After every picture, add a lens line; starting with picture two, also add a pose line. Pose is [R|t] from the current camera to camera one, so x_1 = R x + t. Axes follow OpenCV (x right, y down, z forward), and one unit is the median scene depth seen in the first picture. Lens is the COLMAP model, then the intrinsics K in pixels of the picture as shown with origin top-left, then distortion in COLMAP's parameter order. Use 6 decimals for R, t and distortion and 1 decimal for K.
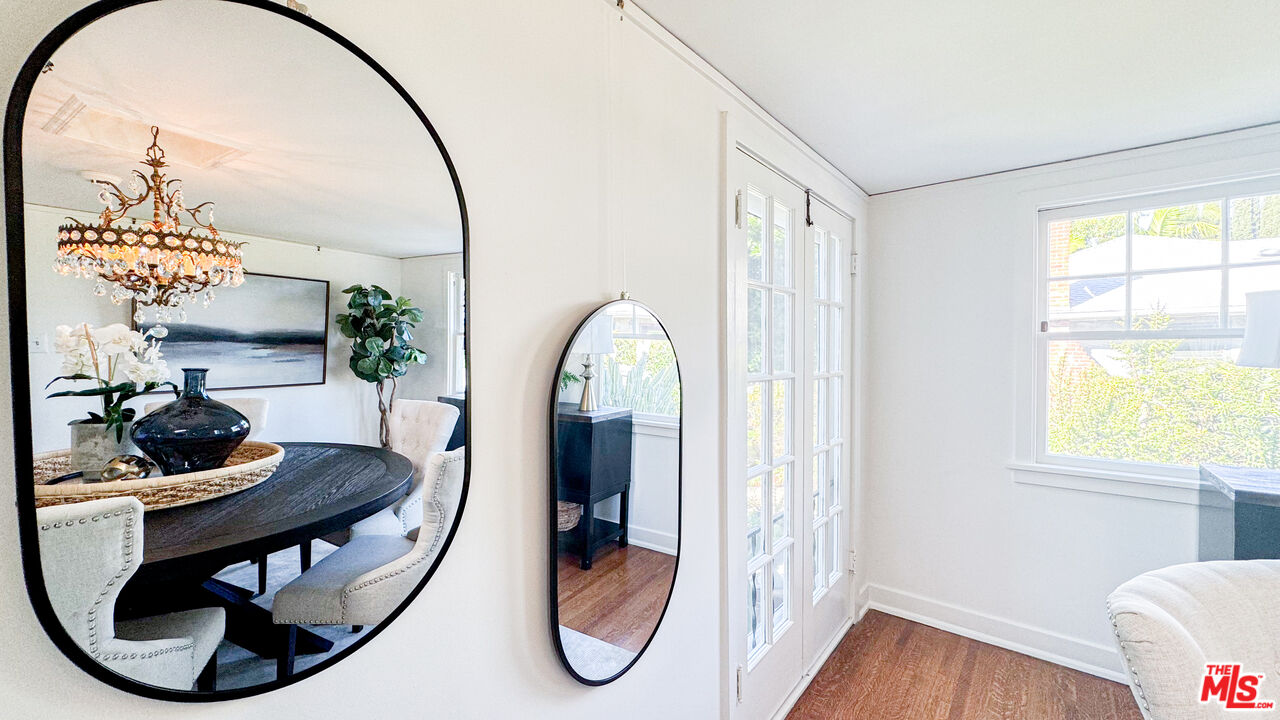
lens RADIAL K [[567.8, 0, 640.7], [0, 567.8, 353.7], [0, 0, 1]] dist [0.000223, -0.000011]
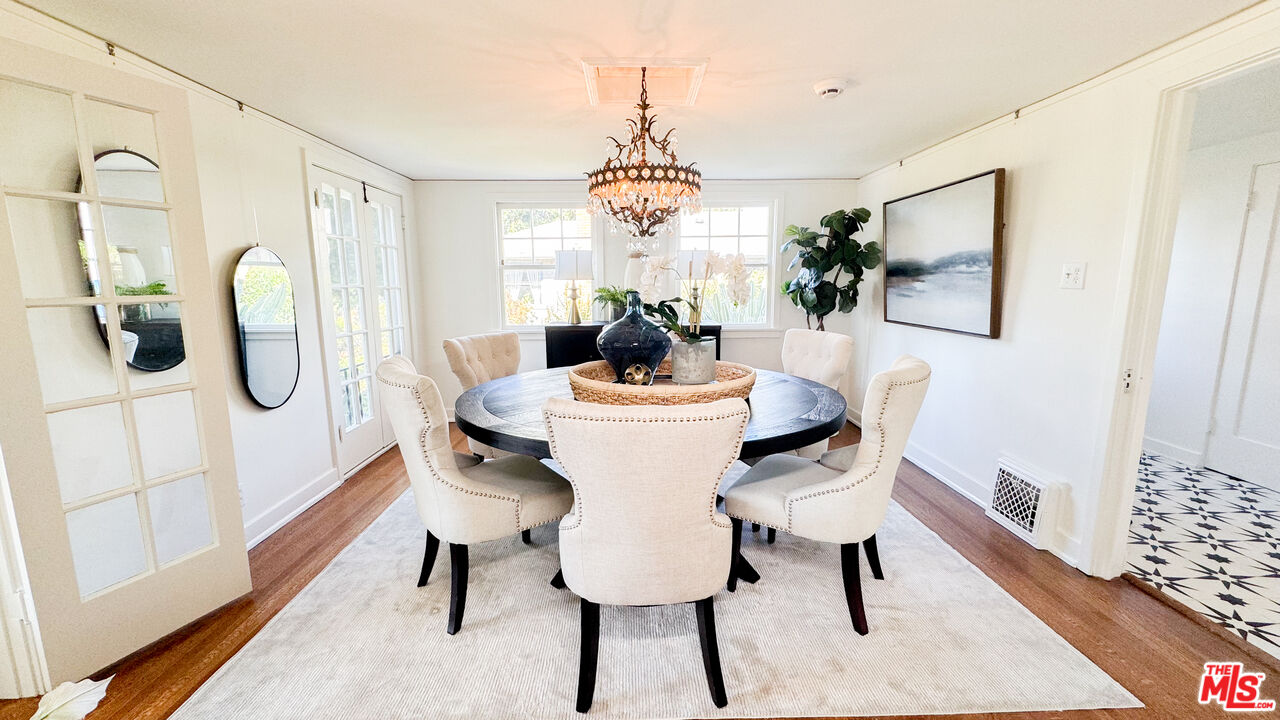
lens RADIAL K [[507.6, 0, 641.5], [0, 507.6, 359.2], [0, 0, 1]] dist [-0.002323, -0.000256]
pose [[0.770447, -0.100551, 0.629525, -0.101895], [0.009422, 0.989171, 0.146465, 0.041720], [-0.637435, -0.106912, 0.763051, -0.927835]]
